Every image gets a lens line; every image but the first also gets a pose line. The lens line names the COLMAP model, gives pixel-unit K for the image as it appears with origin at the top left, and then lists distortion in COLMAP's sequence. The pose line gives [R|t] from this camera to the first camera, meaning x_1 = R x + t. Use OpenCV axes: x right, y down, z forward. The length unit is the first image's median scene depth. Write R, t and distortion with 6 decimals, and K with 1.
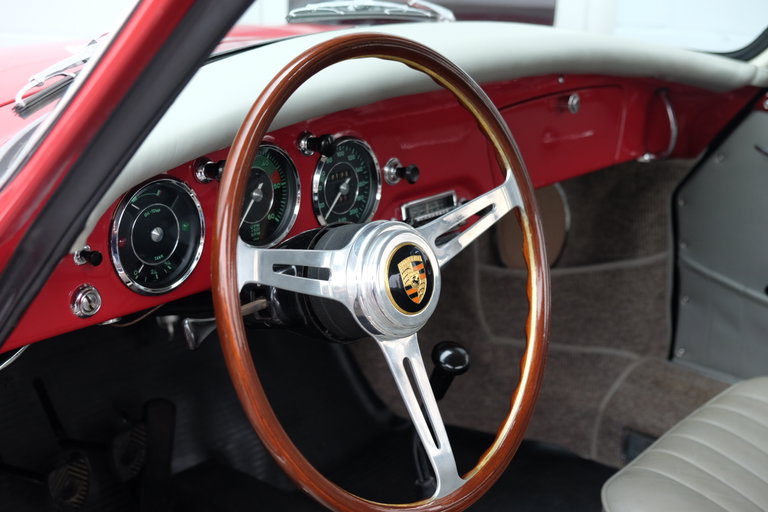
lens RADIAL K [[1256.8, 0, 387.8], [0, 1256.8, 253.0], [0, 0, 1]] dist [0.007130, 0.000000]
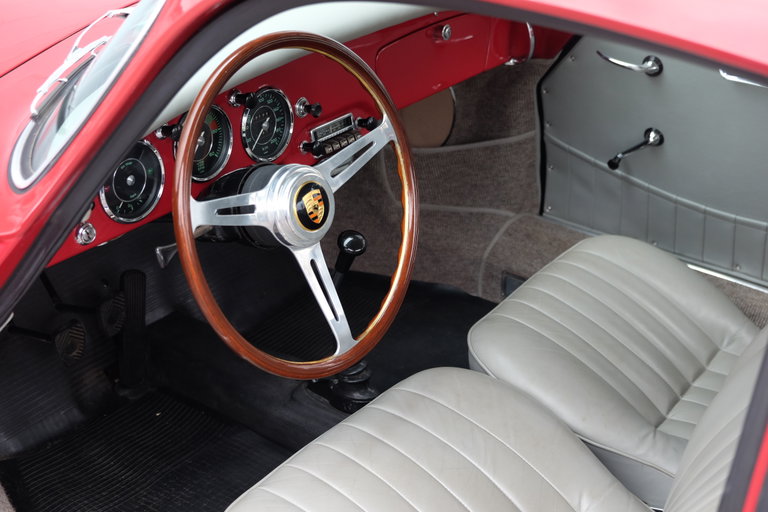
lens RADIAL K [[1256.8, 0, 383.0], [0, 1256.8, 257.9], [0, 0, 1]] dist [0.007130, 0.000000]
pose [[0.998735, -0.038790, 0.031982, 0.041180], [0.032932, 0.985441, 0.166800, -0.128673], [-0.037987, -0.165536, 0.985472, -0.340729]]
